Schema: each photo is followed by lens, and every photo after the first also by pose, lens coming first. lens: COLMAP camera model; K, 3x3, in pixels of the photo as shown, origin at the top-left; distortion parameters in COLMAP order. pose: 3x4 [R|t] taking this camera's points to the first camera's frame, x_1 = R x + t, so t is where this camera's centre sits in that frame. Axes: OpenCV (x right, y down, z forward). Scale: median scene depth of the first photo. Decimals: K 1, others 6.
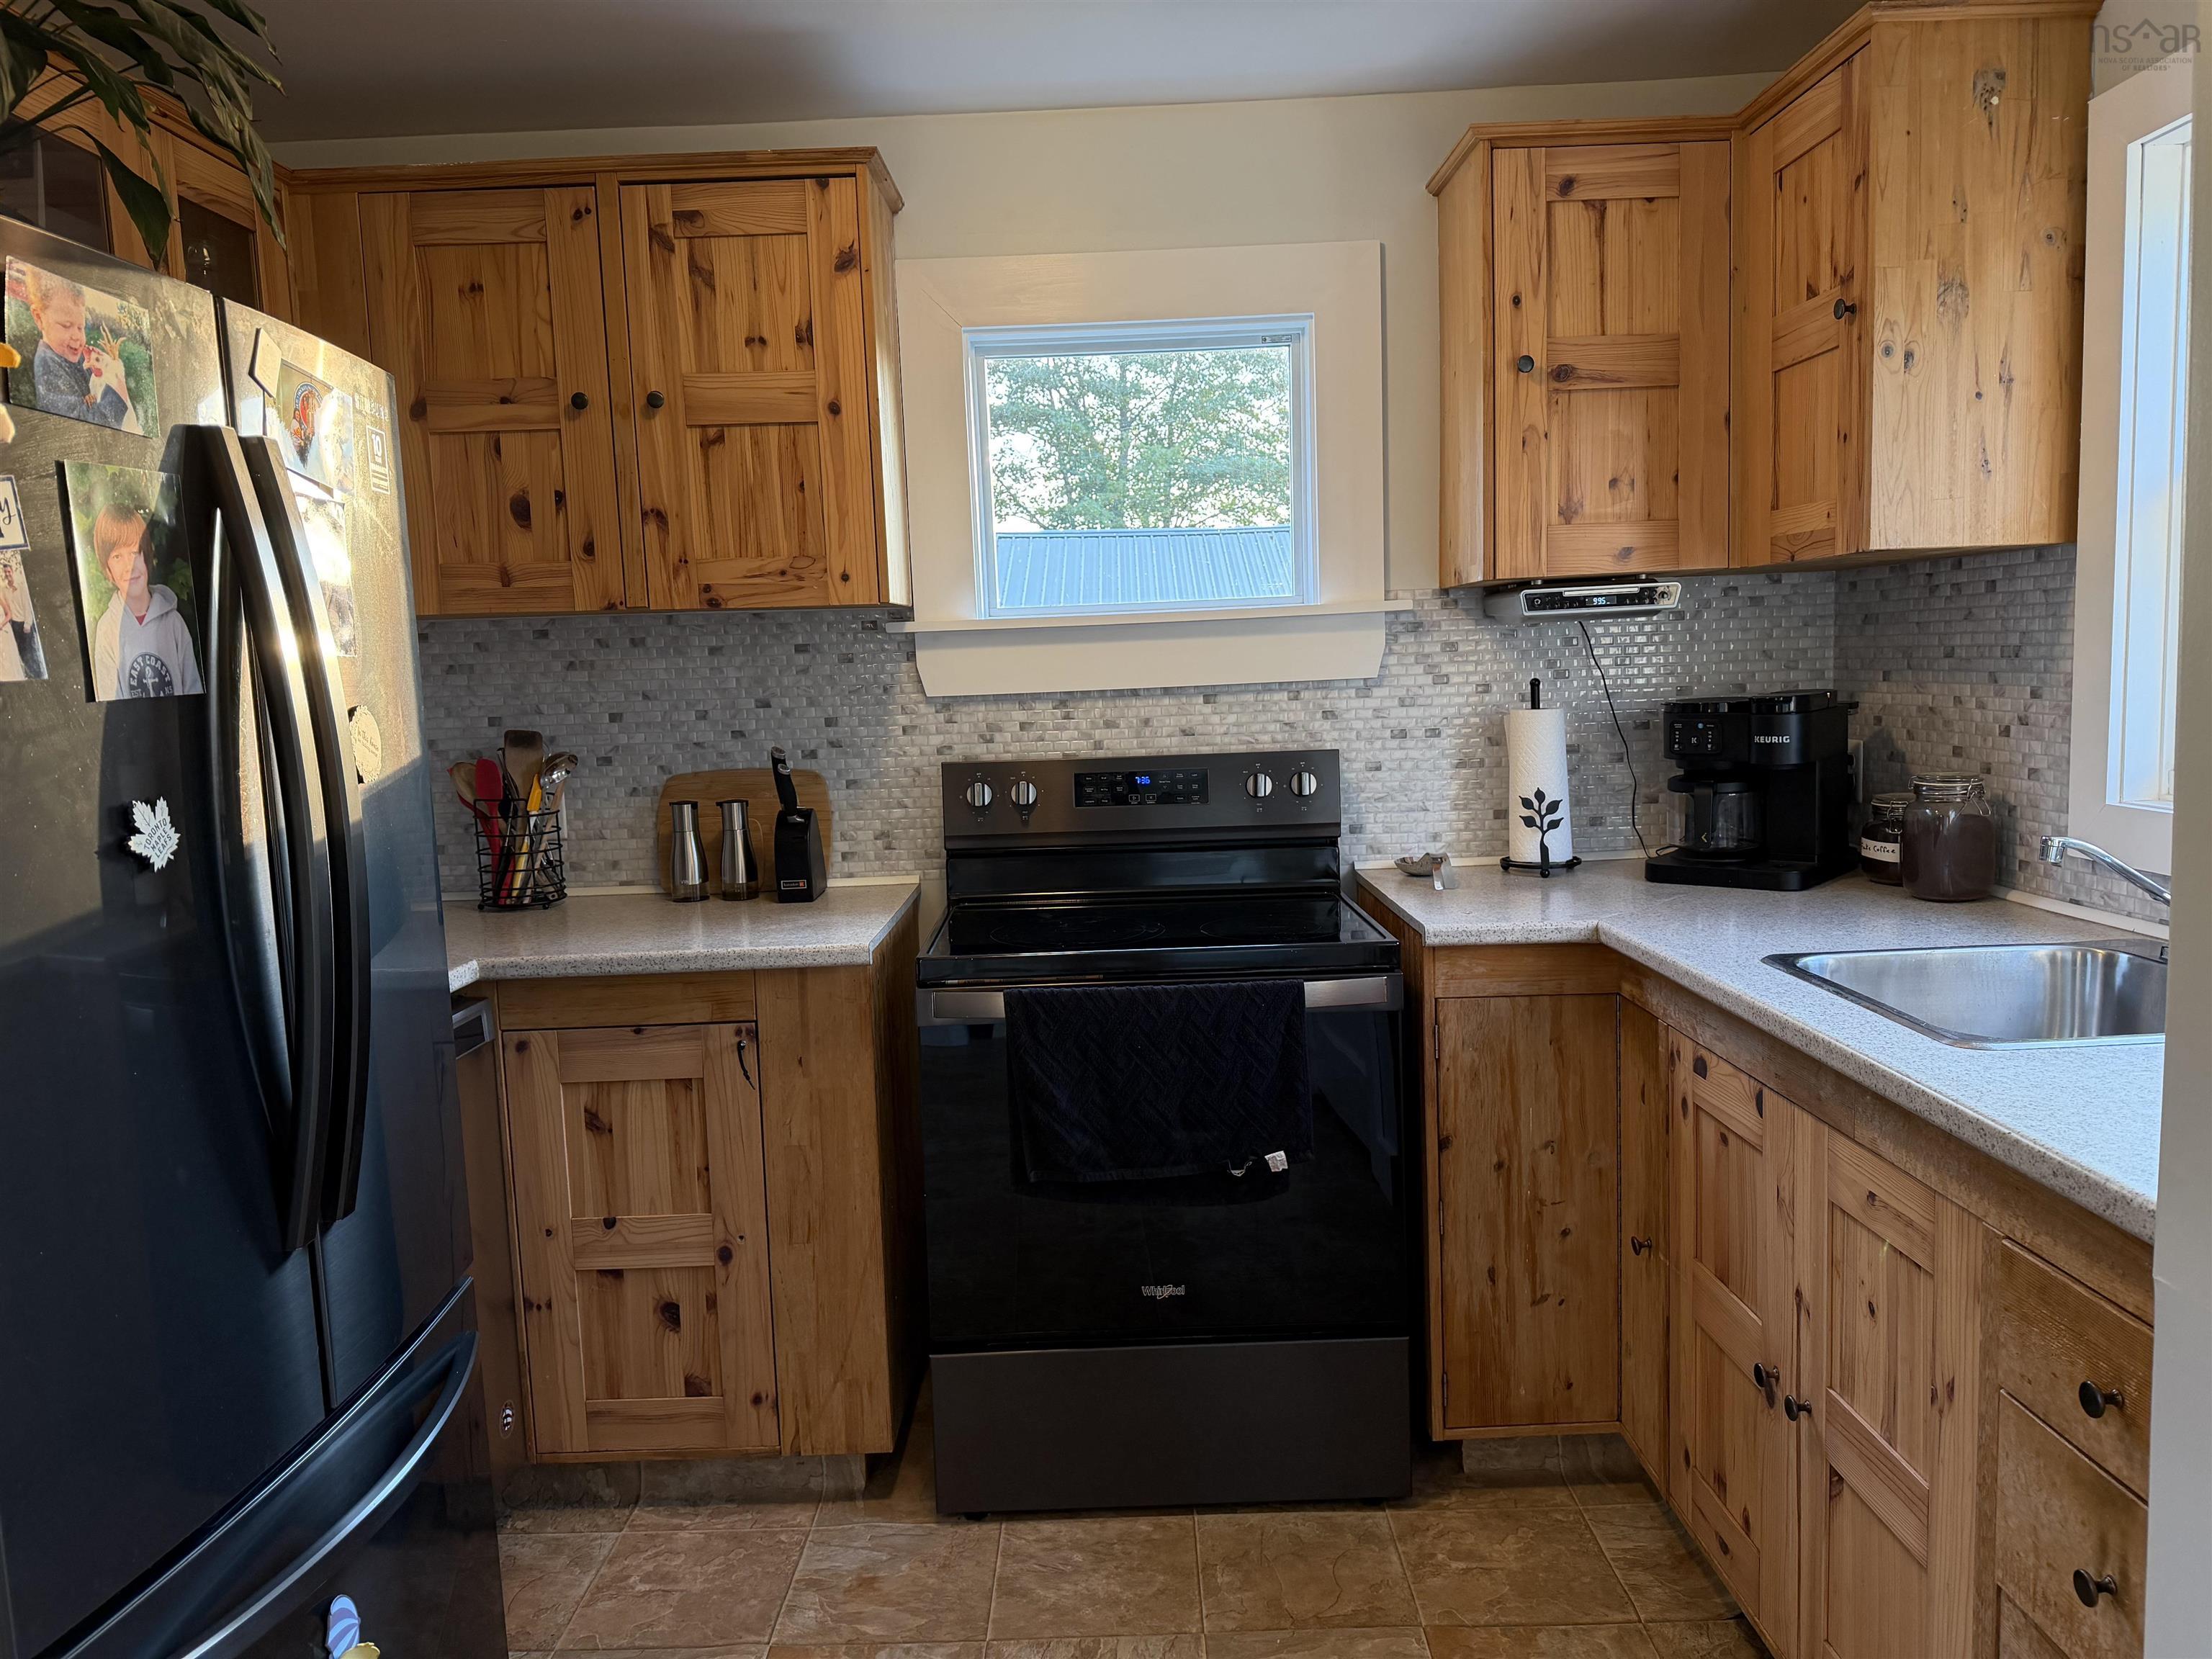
lens RADIAL K [[1560.9, 0, 1110.4], [0, 1560.9, 836.4], [0, 0, 1]] dist [0.013874, -0.003942]
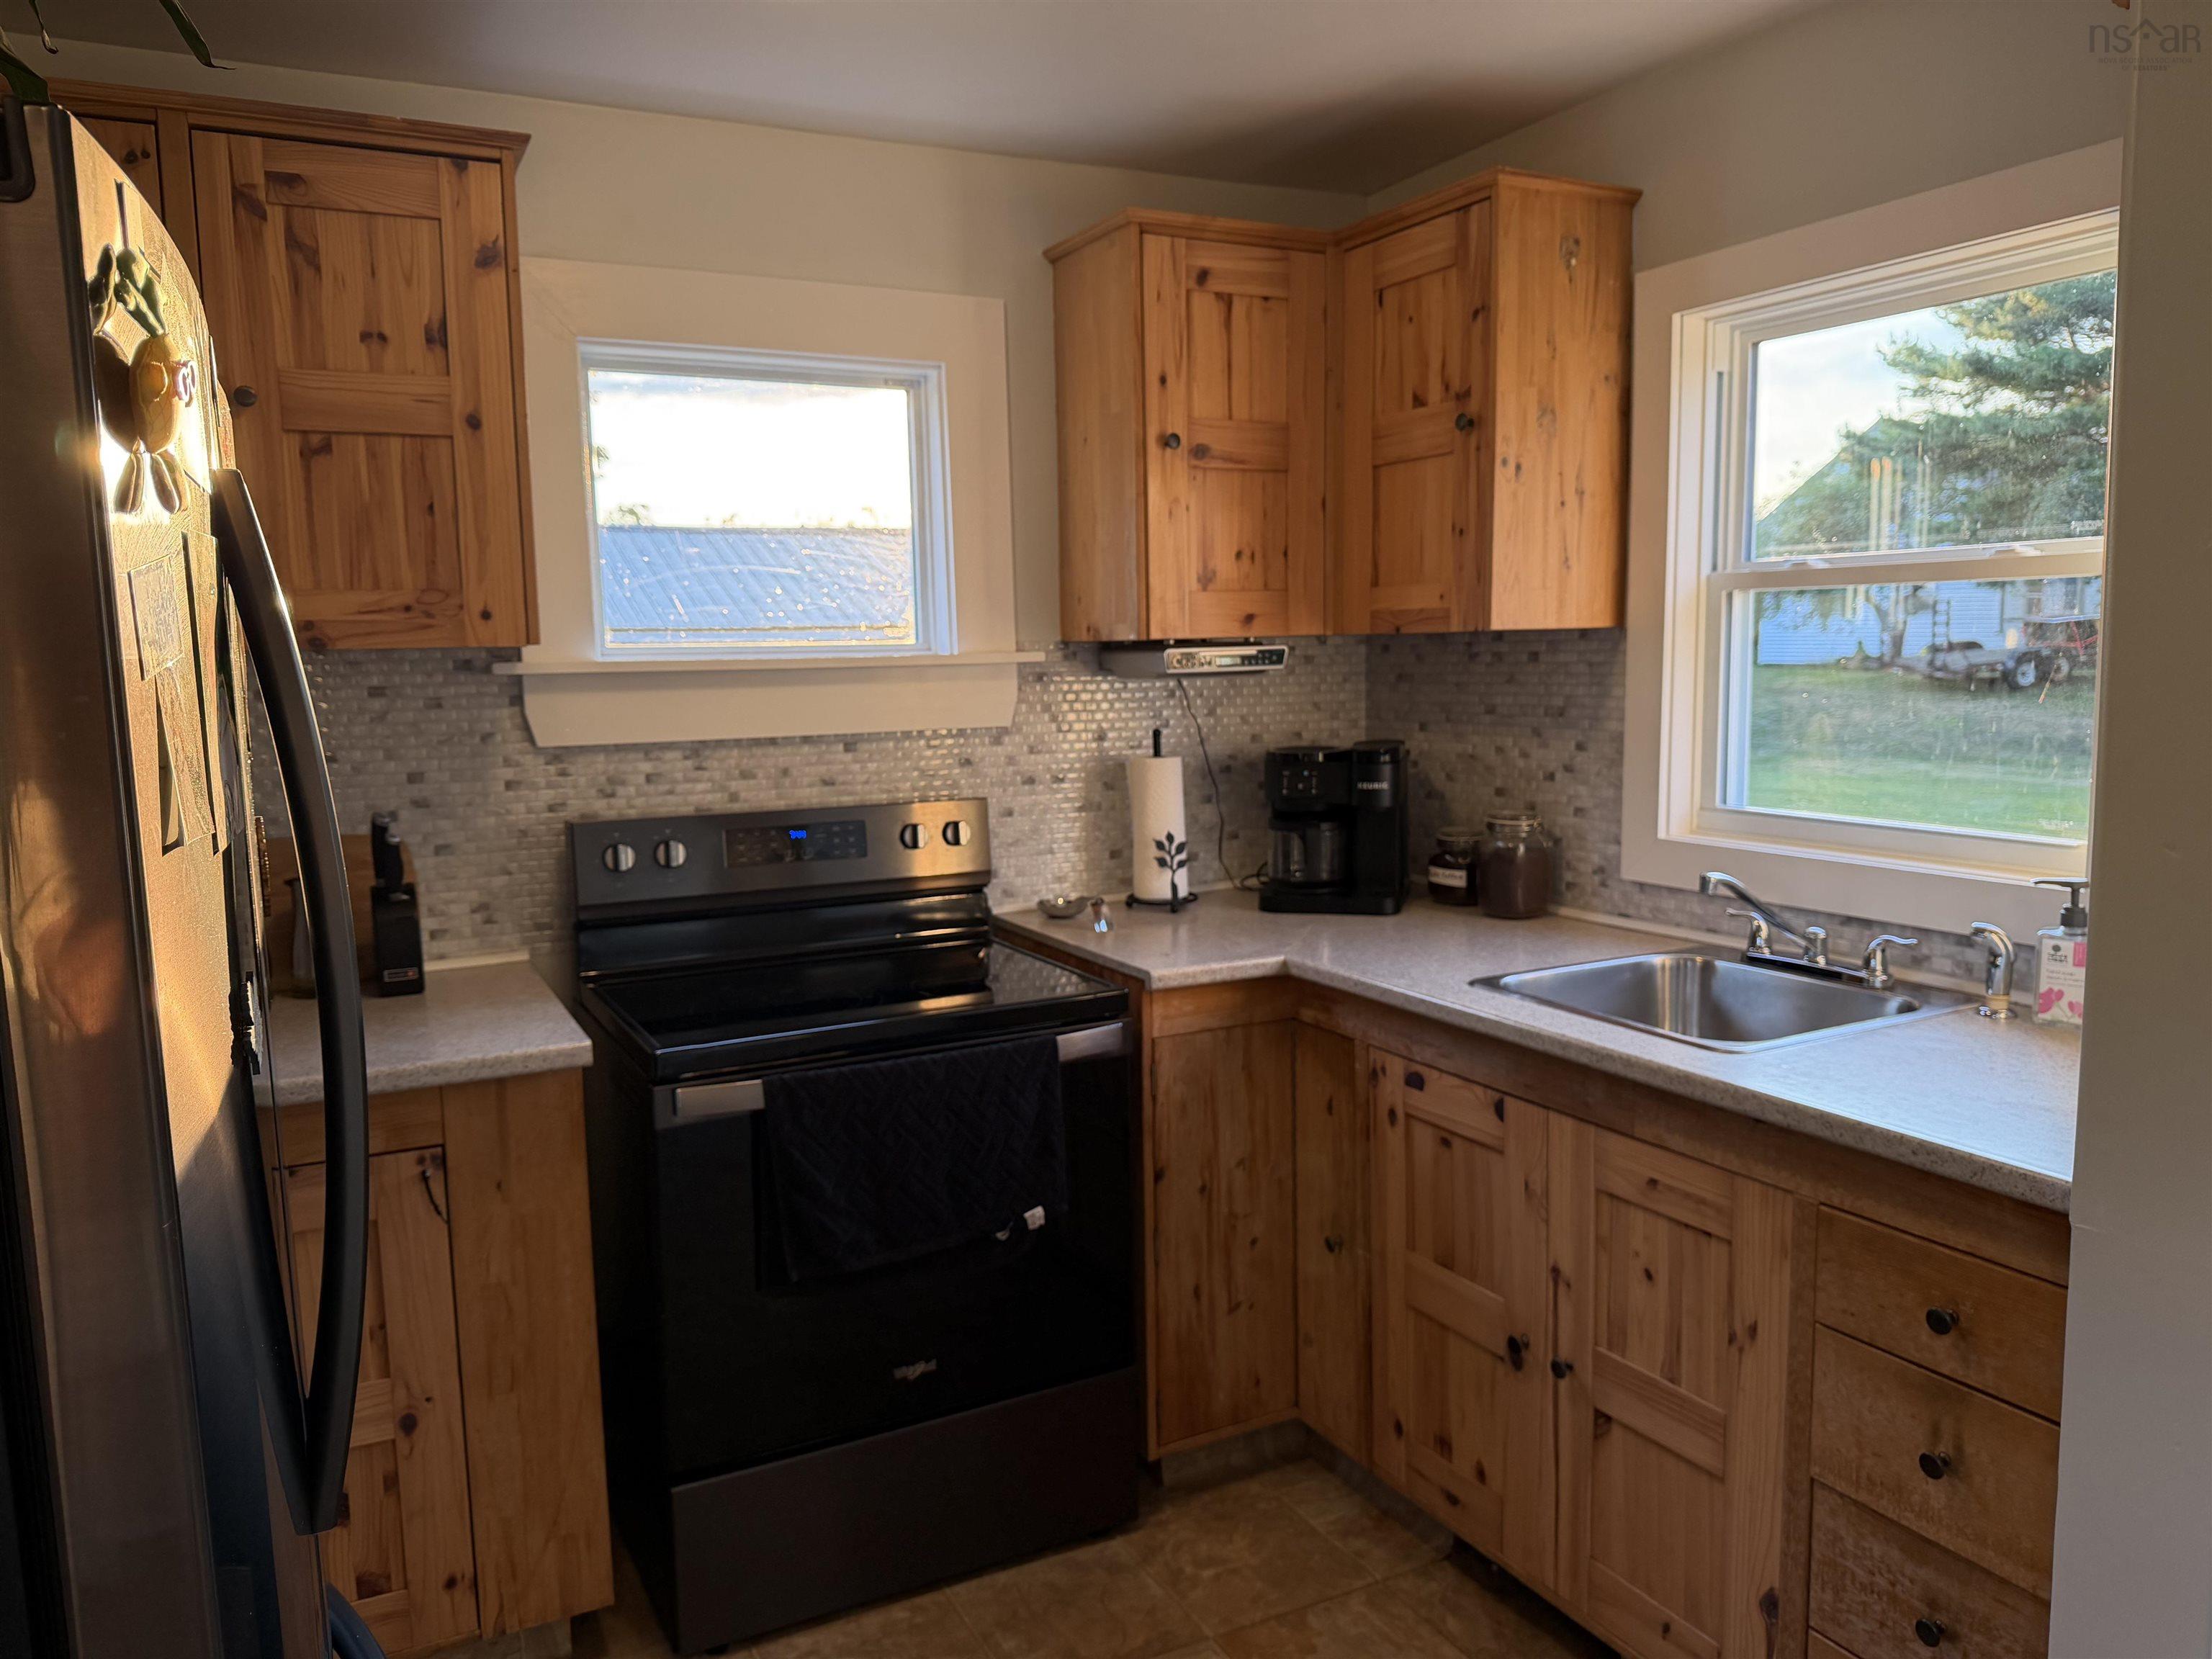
lens RADIAL K [[1569.8, 0, 1108.7], [0, 1569.8, 833.4], [0, 0, 1]] dist [0.000917, -0.008955]
pose [[0.891935, -0.033004, 0.450957, -0.261840], [0.036034, 0.999349, 0.001867, -0.034521], [-0.450725, 0.014584, 0.892544, 0.064627]]
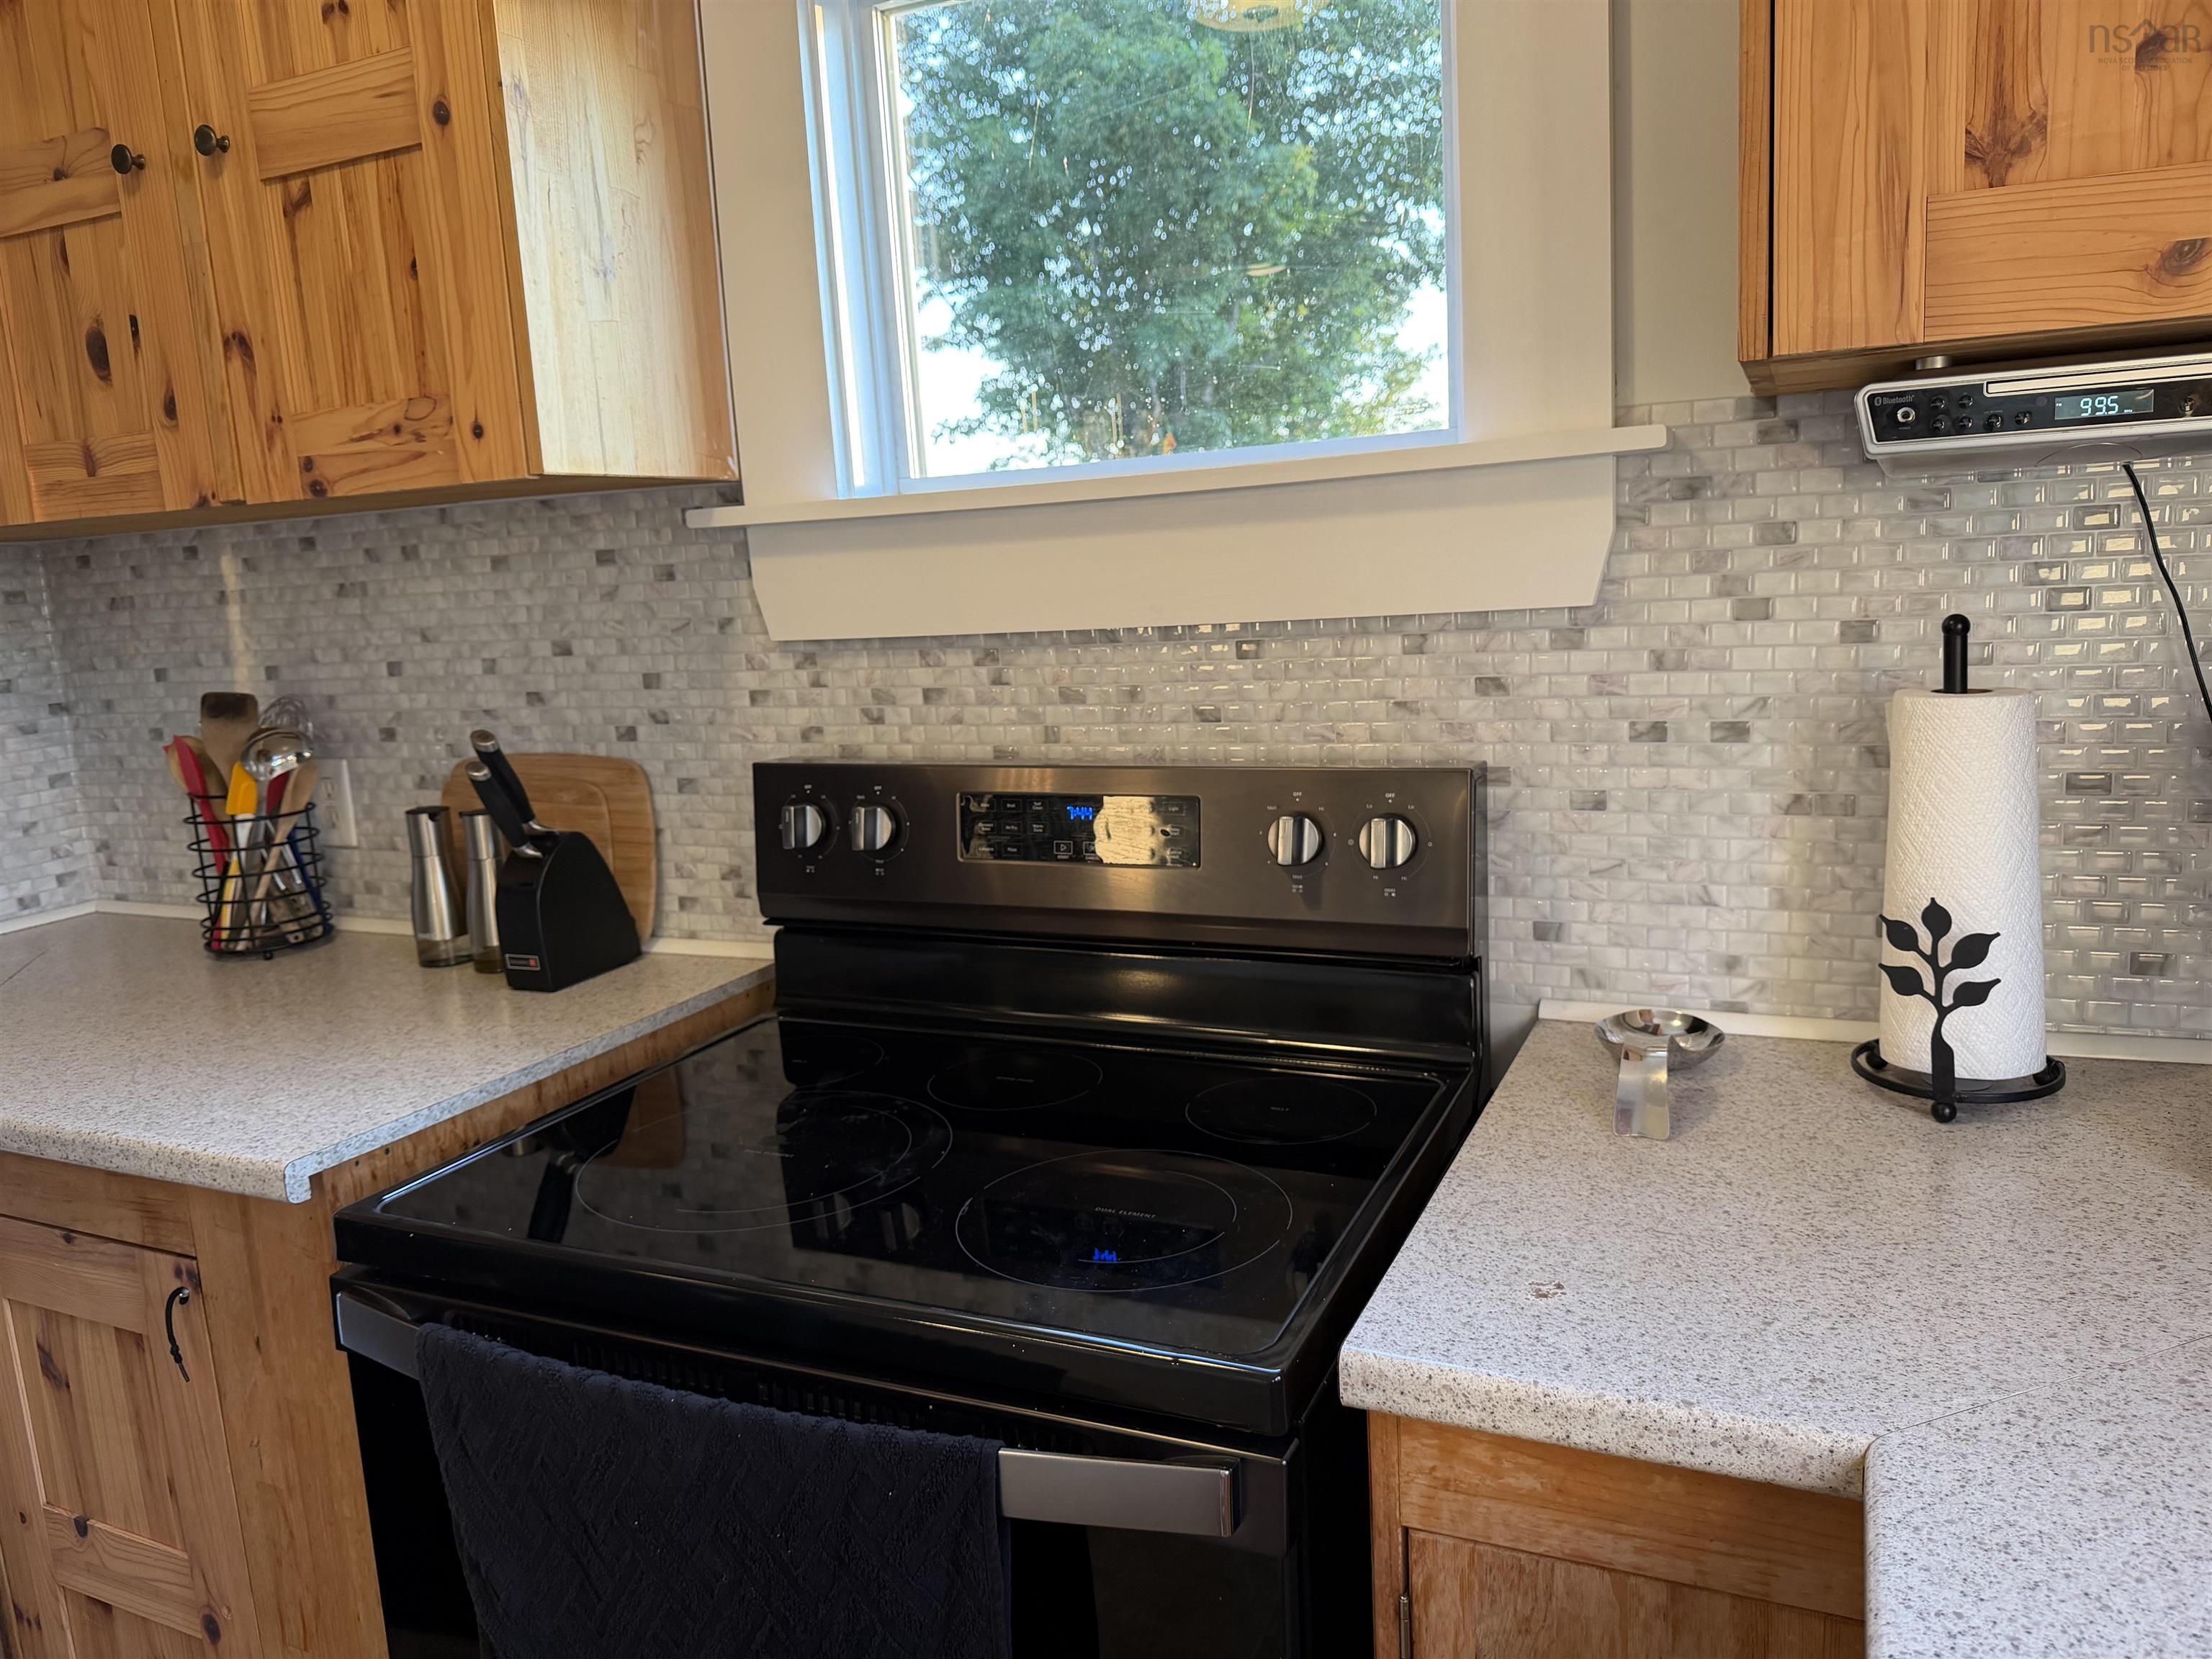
lens RADIAL K [[1582.9, 0, 1106.0], [0, 1582.9, 829.5], [0, 0, 1]] dist [0.020850, -0.057984]
pose [[0.905762, 0.057107, -0.419922, 0.267313], [-0.025128, 0.996373, 0.081302, -0.079697], [0.423042, -0.063089, 0.903911, 0.590370]]
